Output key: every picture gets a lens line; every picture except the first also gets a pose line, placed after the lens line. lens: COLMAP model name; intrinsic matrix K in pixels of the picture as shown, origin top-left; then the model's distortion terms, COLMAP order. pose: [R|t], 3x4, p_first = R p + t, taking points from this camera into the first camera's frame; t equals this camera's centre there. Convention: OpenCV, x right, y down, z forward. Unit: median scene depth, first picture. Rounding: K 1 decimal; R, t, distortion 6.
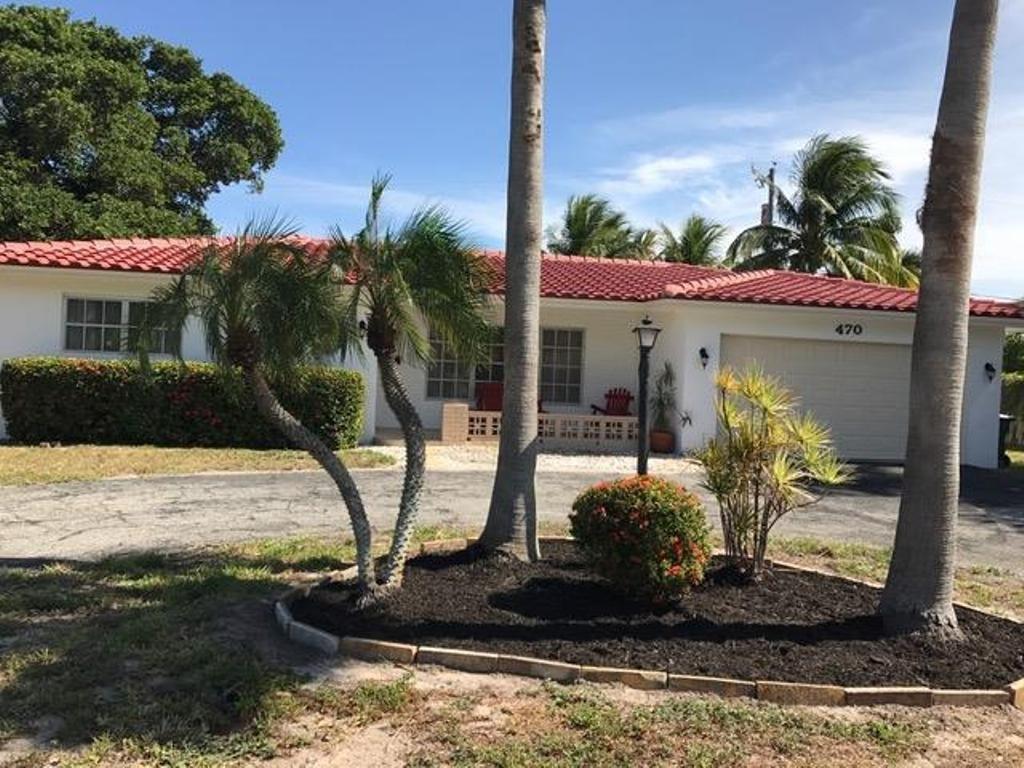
lens RADIAL K [[843.2, 0, 511.4], [0, 843.2, 375.6], [0, 0, 1]] dist [0.075600, -0.120751]
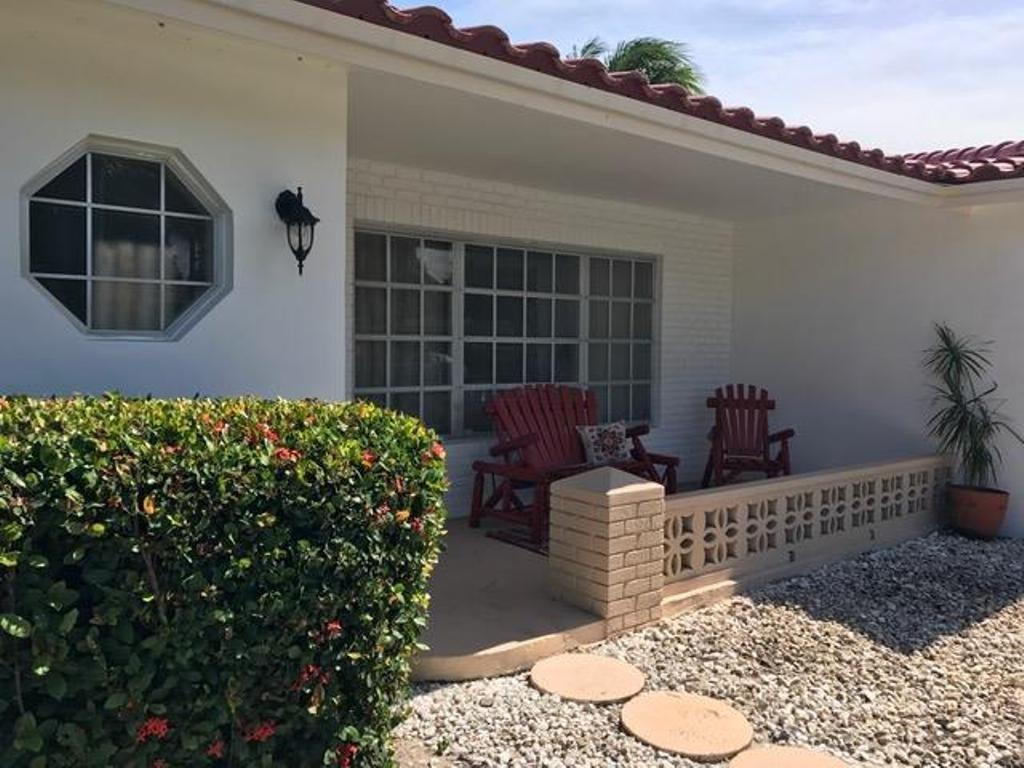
lens RADIAL K [[843.2, 0, 511.4], [0, 843.2, 375.6], [0, 0, 1]] dist [0.075600, -0.120751]
pose [[0.859485, -0.053754, 0.508327, -0.242829], [0.027886, 0.997905, 0.058376, -0.023156], [-0.510400, -0.035998, 0.859184, 0.741498]]
